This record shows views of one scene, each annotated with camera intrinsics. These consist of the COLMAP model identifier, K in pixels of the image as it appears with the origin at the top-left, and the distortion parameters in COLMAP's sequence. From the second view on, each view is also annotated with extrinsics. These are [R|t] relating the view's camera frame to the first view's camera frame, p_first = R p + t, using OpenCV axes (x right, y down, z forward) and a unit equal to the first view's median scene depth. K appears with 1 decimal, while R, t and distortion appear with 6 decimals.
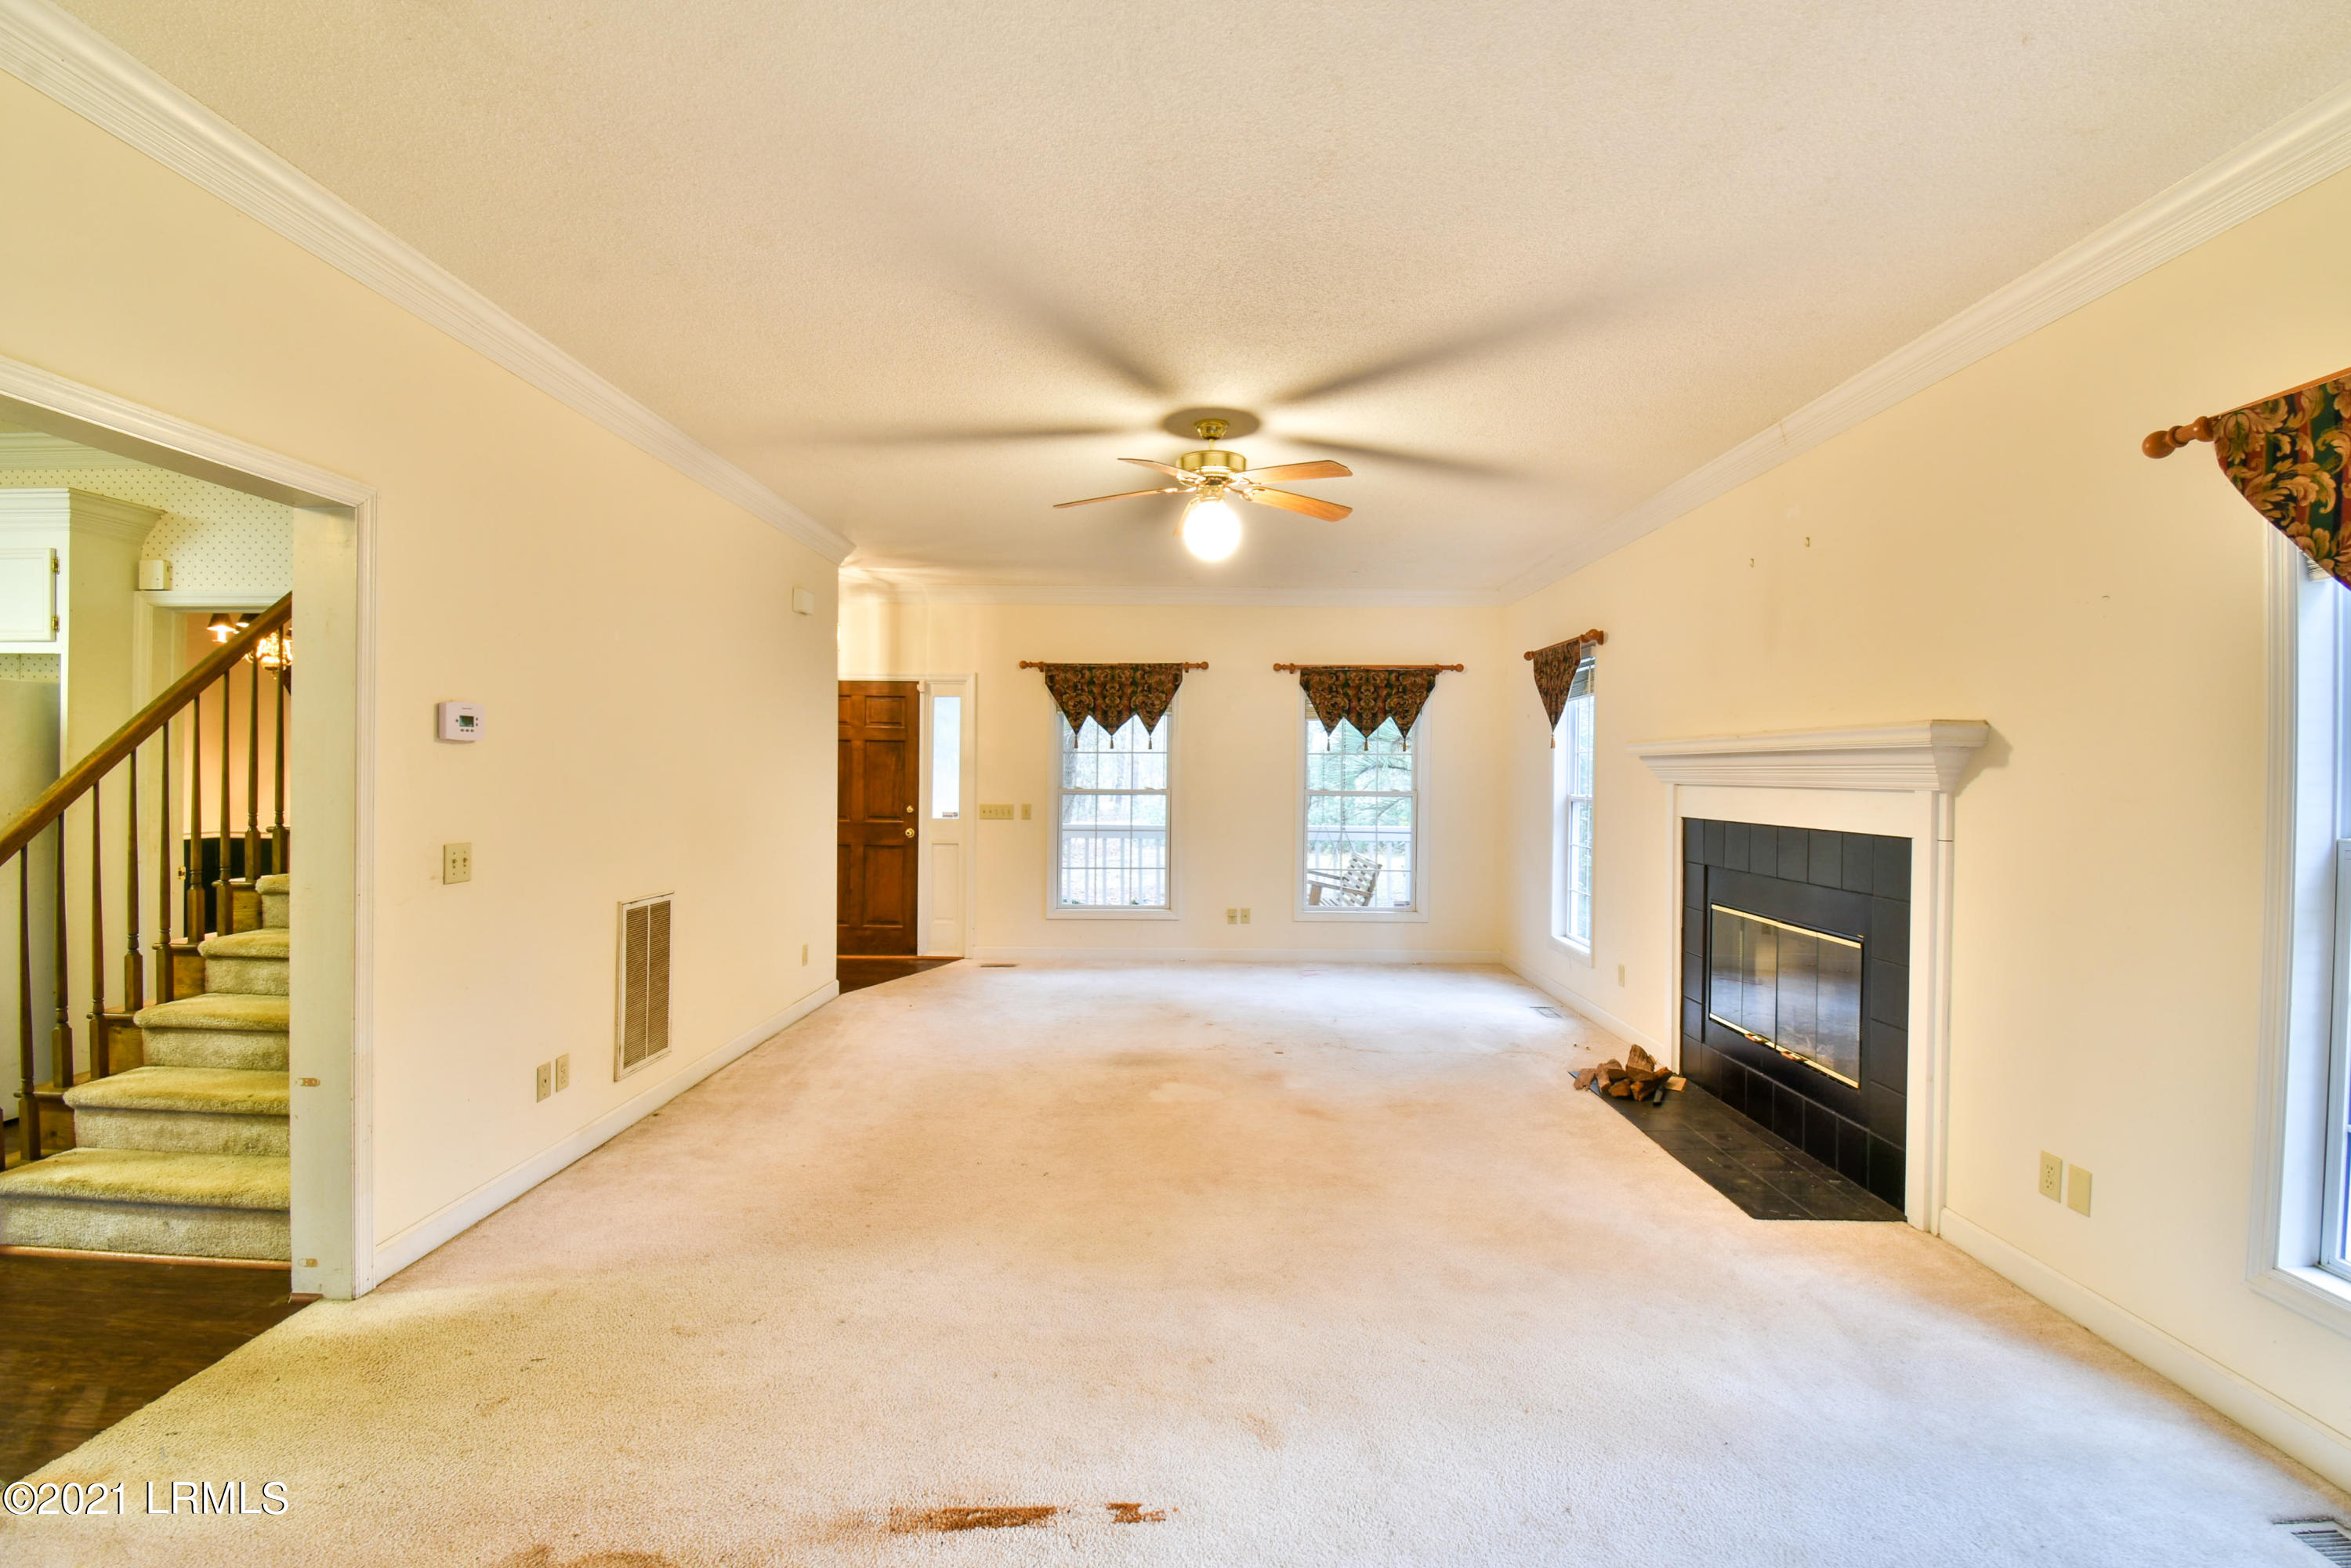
lens RADIAL K [[1065.3, 0, 1184.1], [0, 1065.3, 774.2], [0, 0, 1]] dist [0.015203, -0.023810]
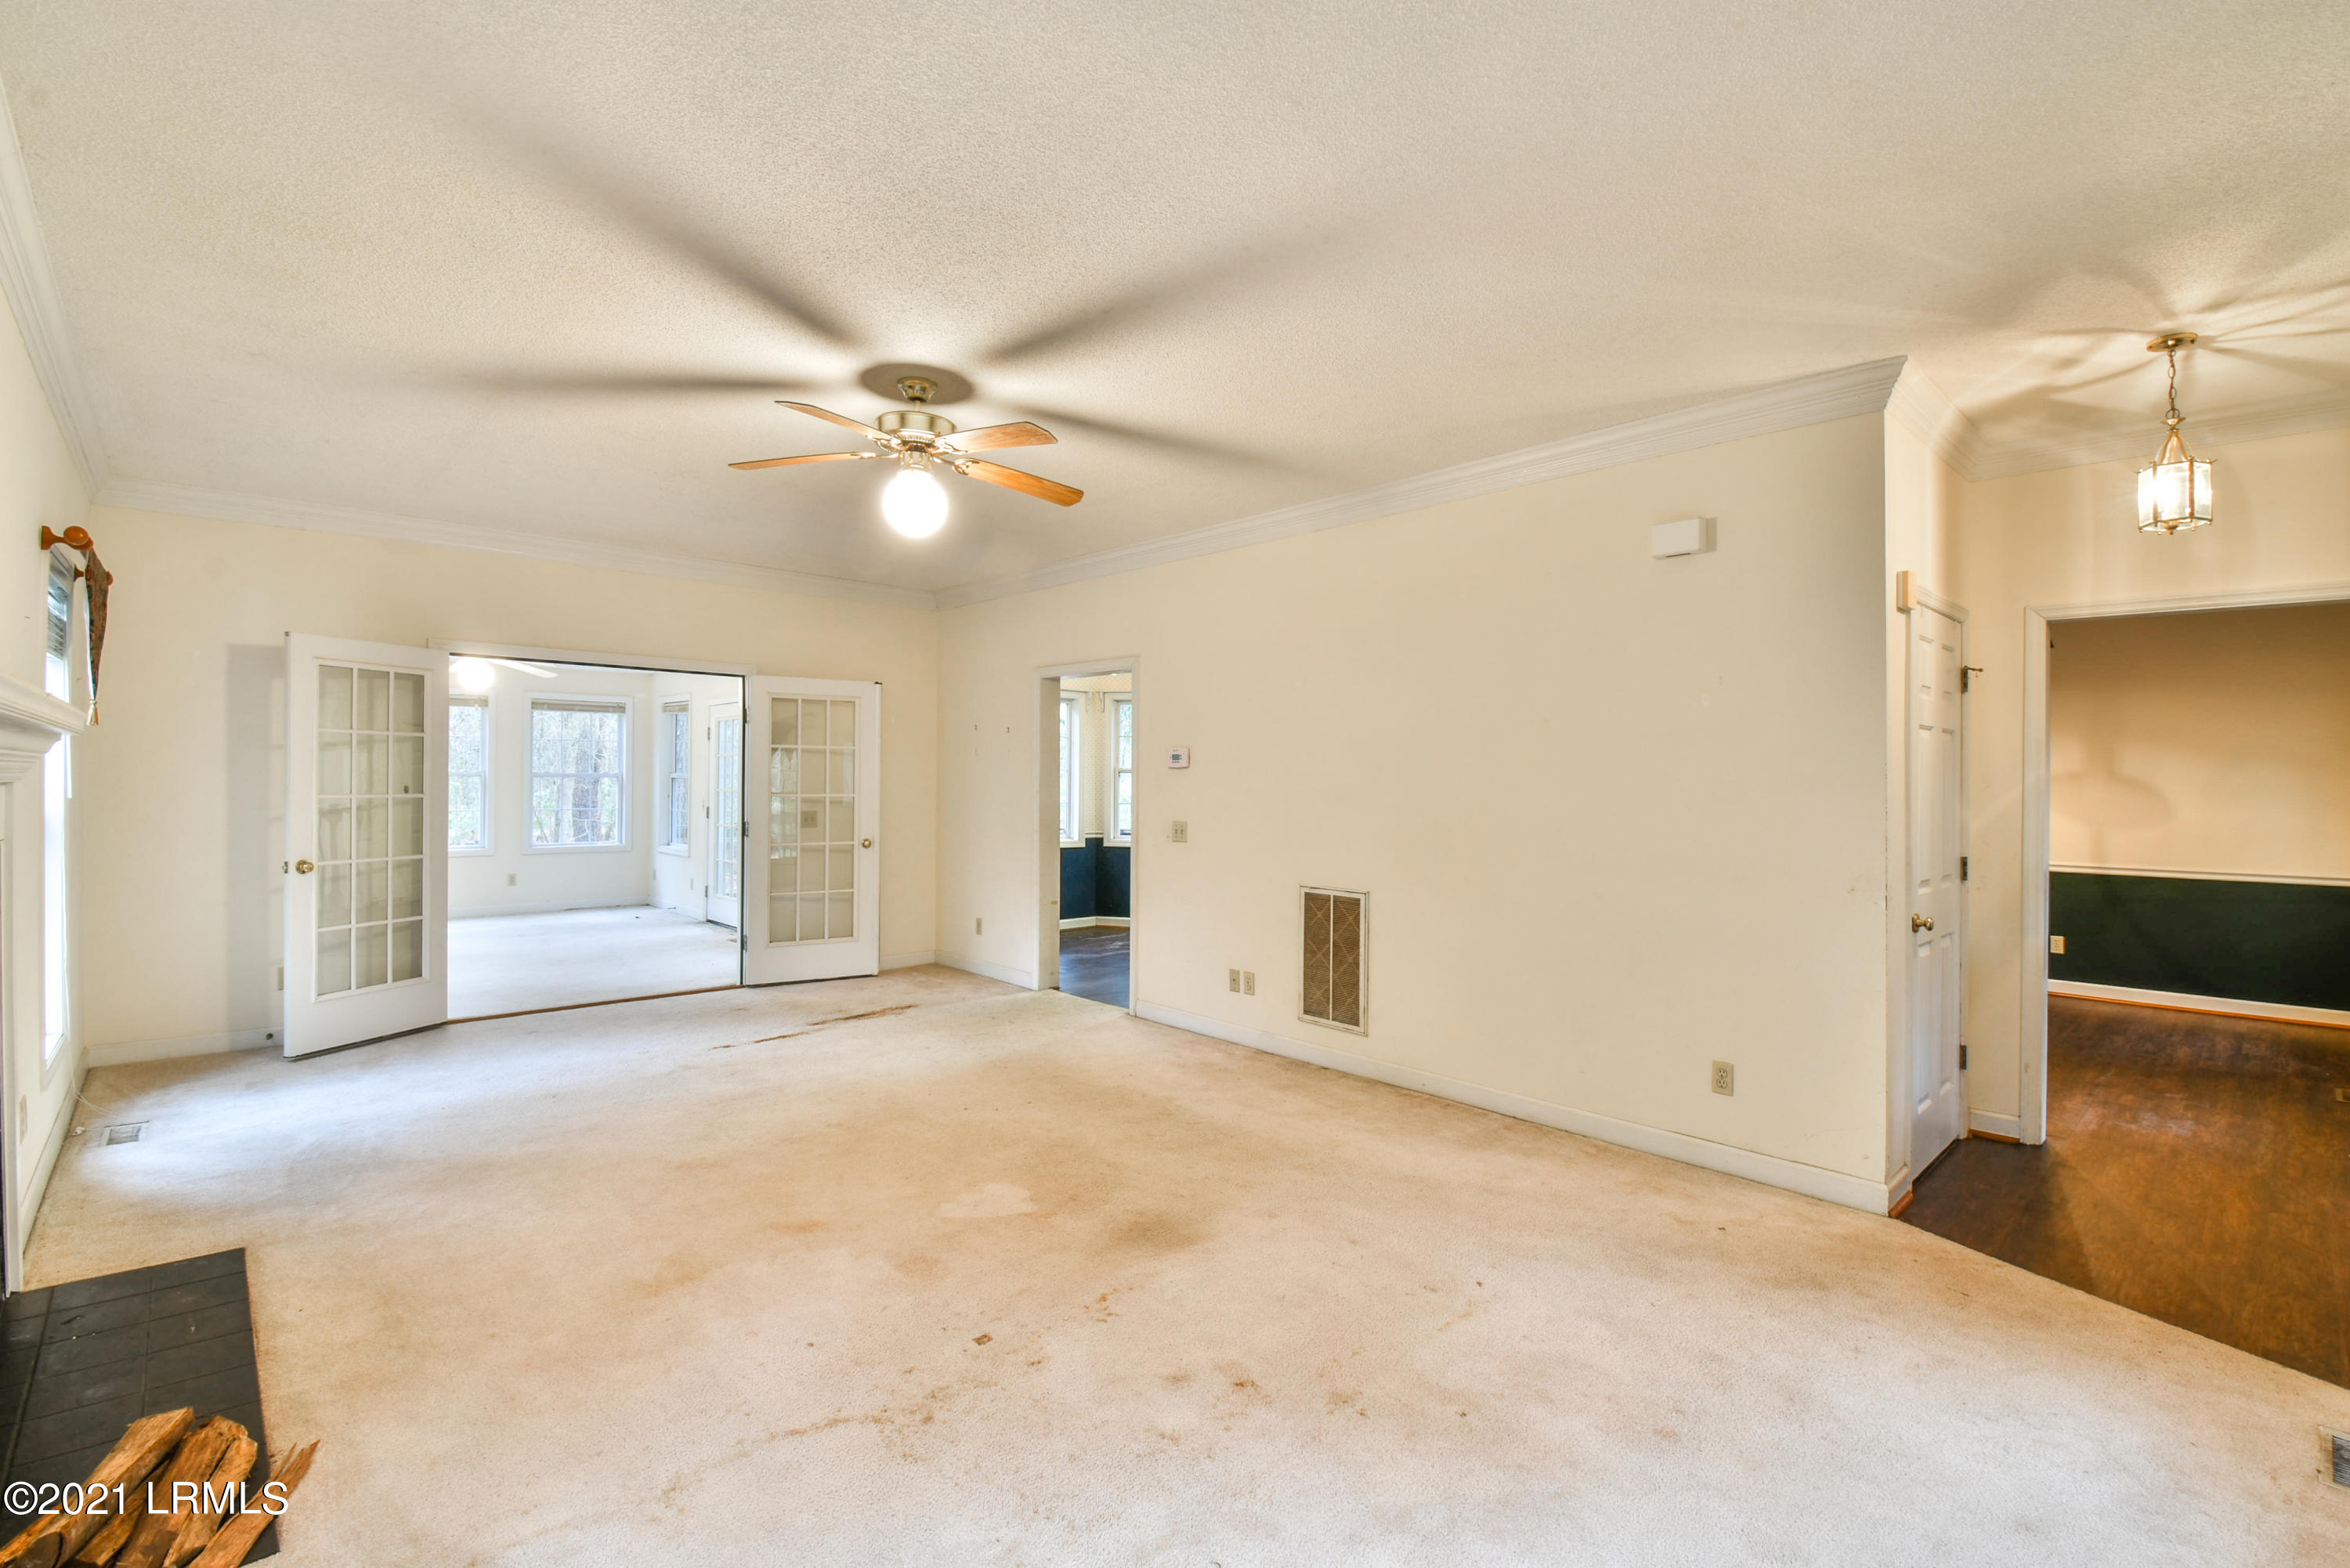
lens RADIAL K [[1052.1, 0, 1178.5], [0, 1052.1, 775.1], [0, 0, 1]] dist [0.016462, -0.025085]
pose [[-0.728486, -0.018170, -0.684820, 0.245976], [-0.016620, 0.999823, -0.008849, -0.000722], [0.684859, 0.004935, -0.728659, 0.955976]]
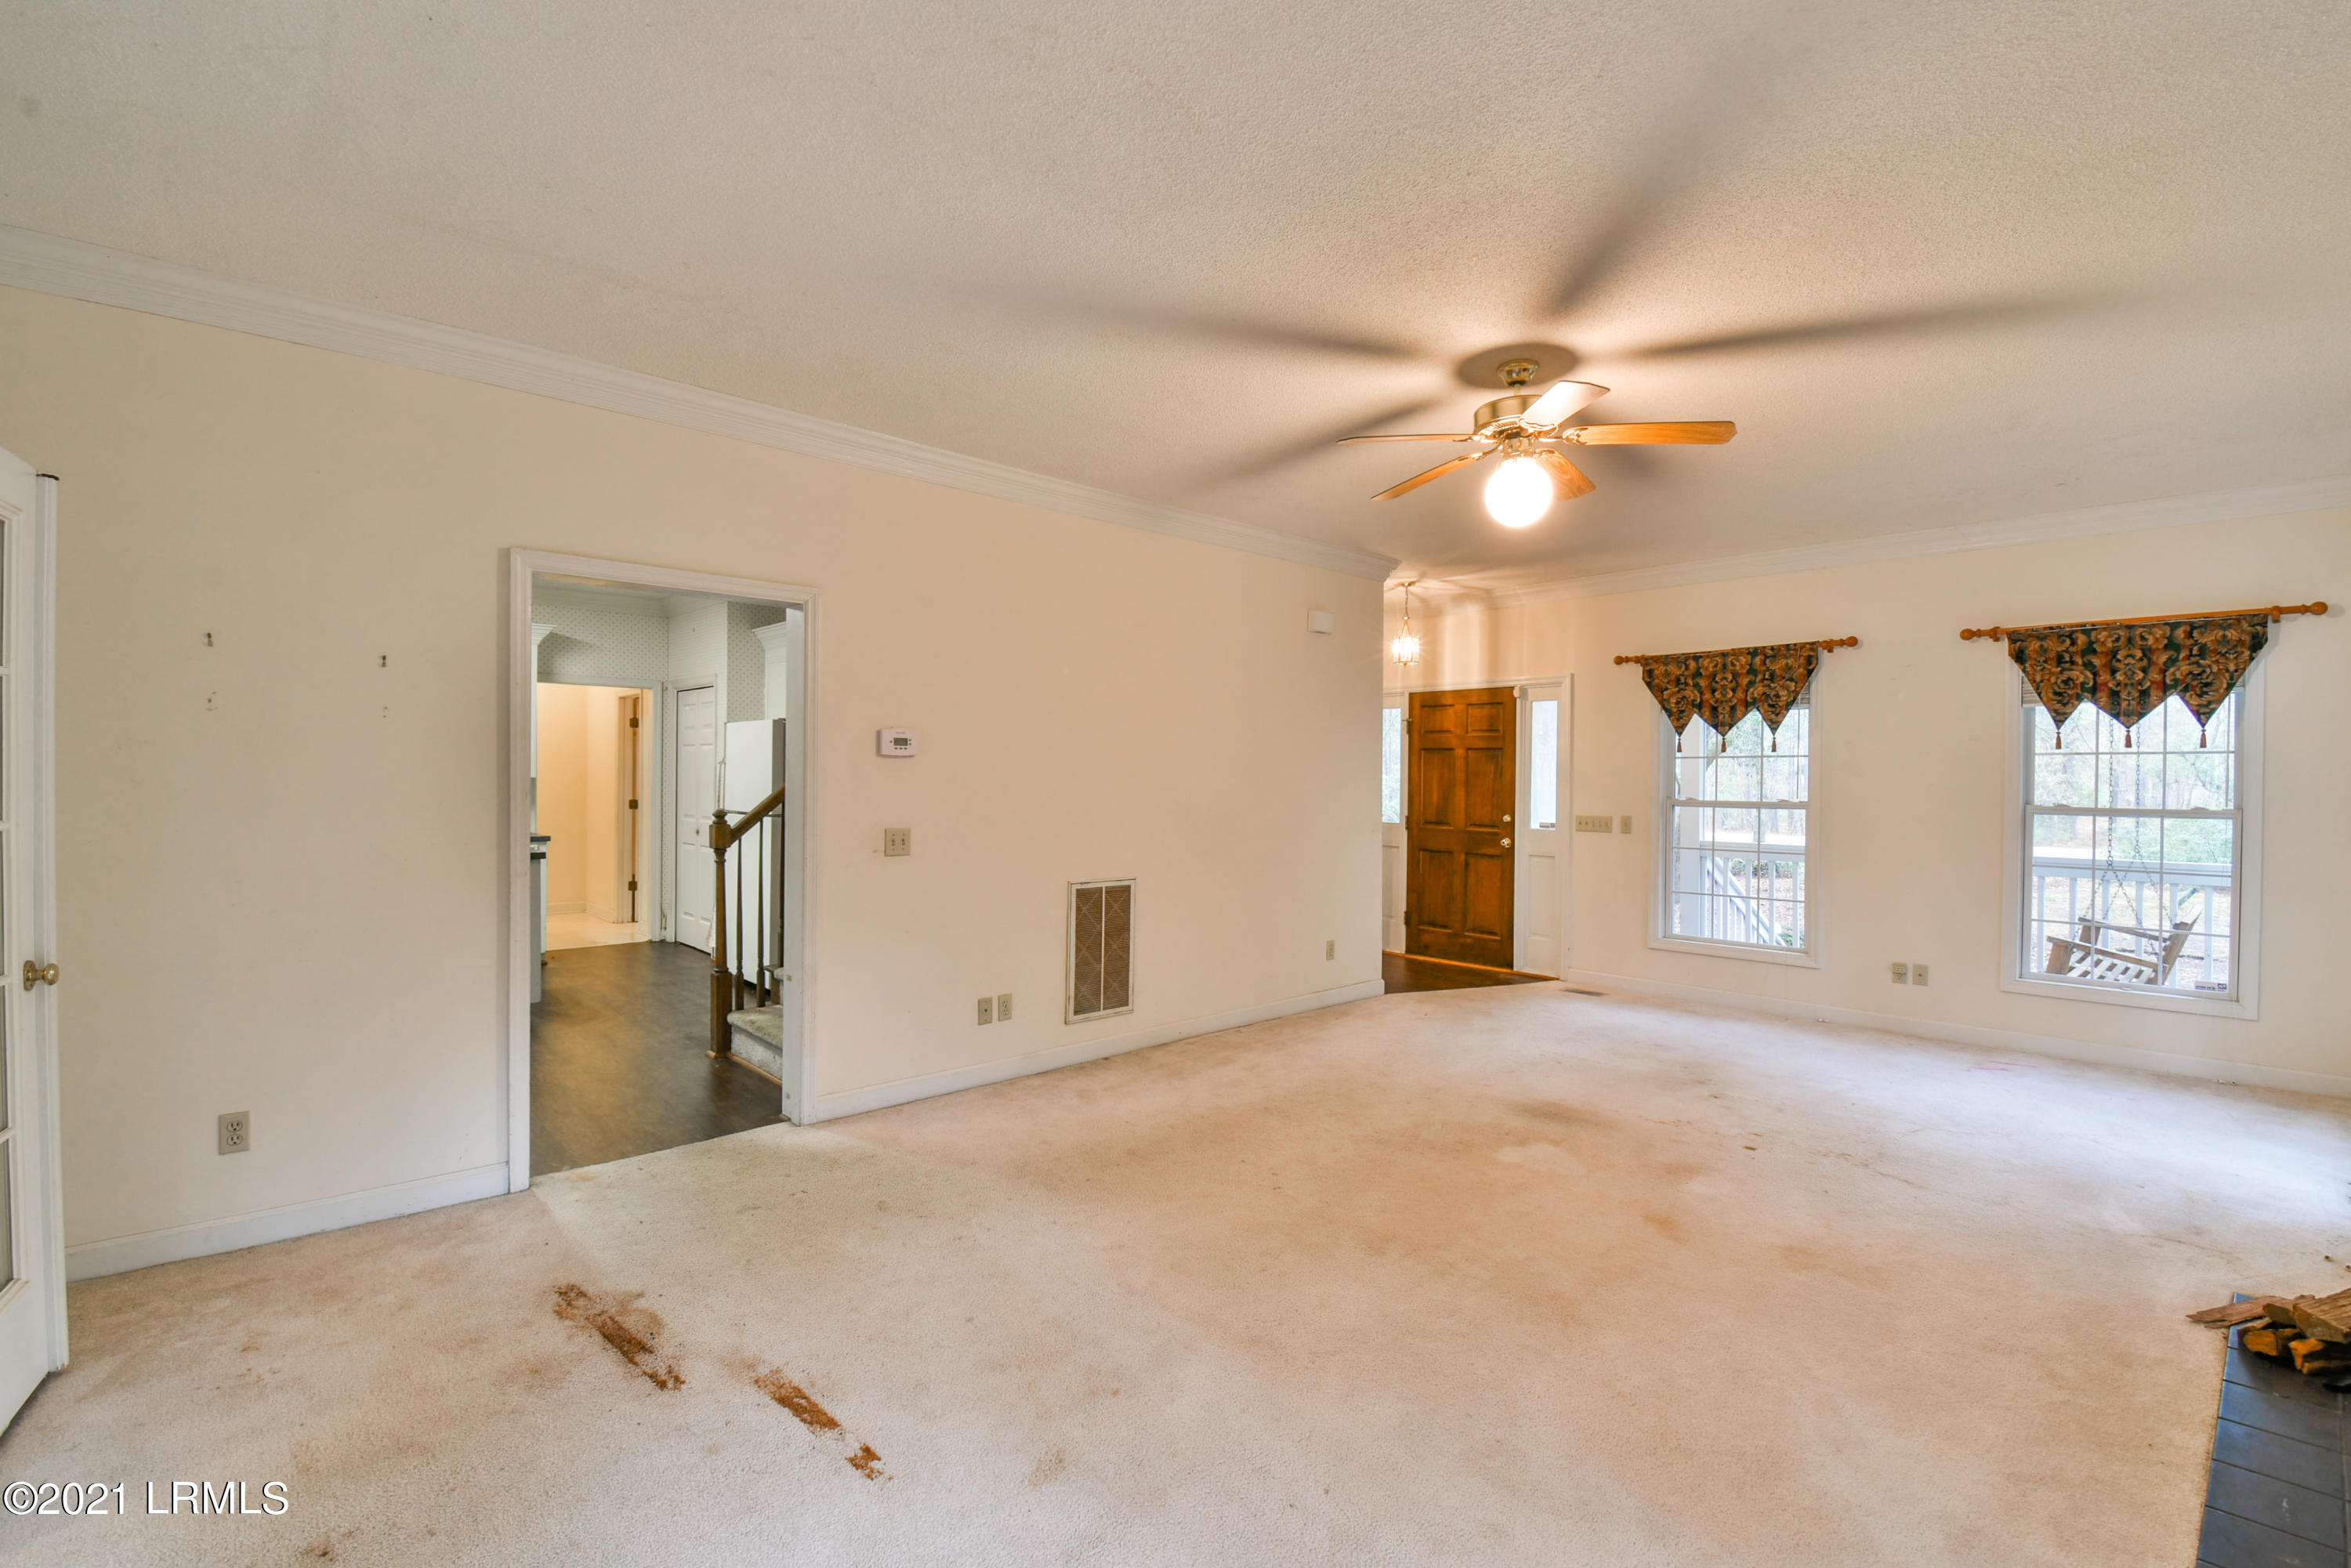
lens RADIAL K [[1052.6, 0, 1179.0], [0, 1052.6, 775.1], [0, 0, 1]] dist [0.016462, -0.025085]
pose [[0.686186, -0.003705, -0.727417, 0.240224], [-0.002801, 0.999966, -0.007735, 0.001549], [0.727421, 0.007345, 0.686152, 0.125232]]
